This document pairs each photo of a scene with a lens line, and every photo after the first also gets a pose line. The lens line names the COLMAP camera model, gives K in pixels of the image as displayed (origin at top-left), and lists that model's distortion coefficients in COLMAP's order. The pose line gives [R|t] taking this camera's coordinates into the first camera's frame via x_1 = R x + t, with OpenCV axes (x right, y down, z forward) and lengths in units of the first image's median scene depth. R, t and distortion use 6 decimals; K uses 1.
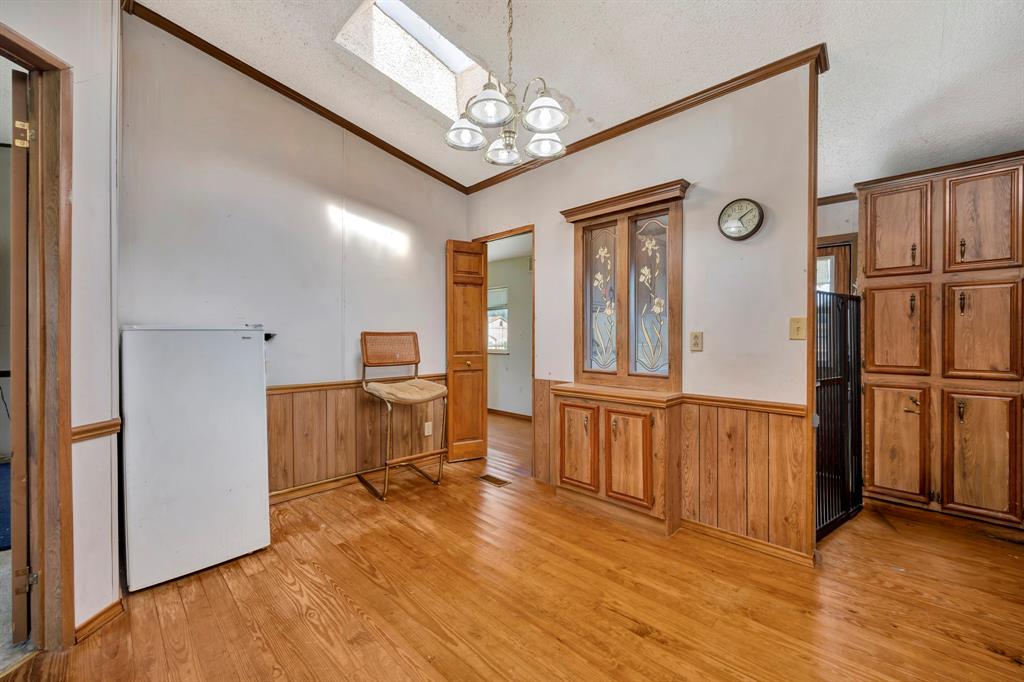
lens RADIAL K [[413.9, 0, 512.0], [0, 413.9, 341.0], [0, 0, 1]] dist [-0.000098, -0.000153]
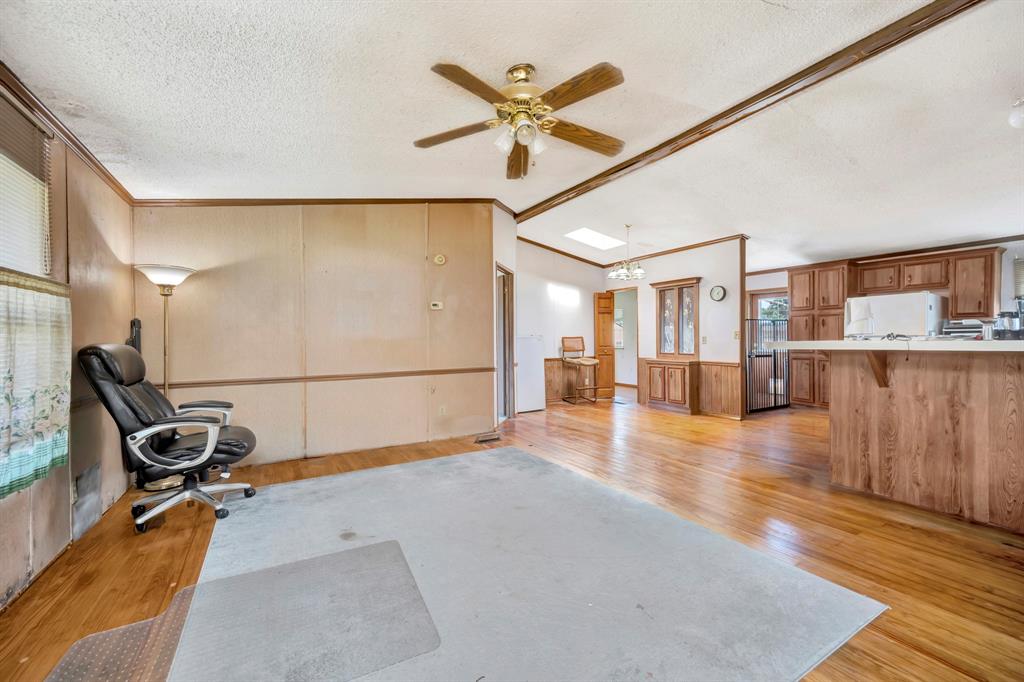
lens RADIAL K [[413.9, 0, 512.0], [0, 413.9, 341.0], [0, 0, 1]] dist [-0.000098, -0.000153]
pose [[0.967185, -0.008321, -0.253937, -0.038761], [0.008422, 0.999964, -0.000689, 0.000104], [0.253933, -0.001472, 0.967221, -1.423967]]
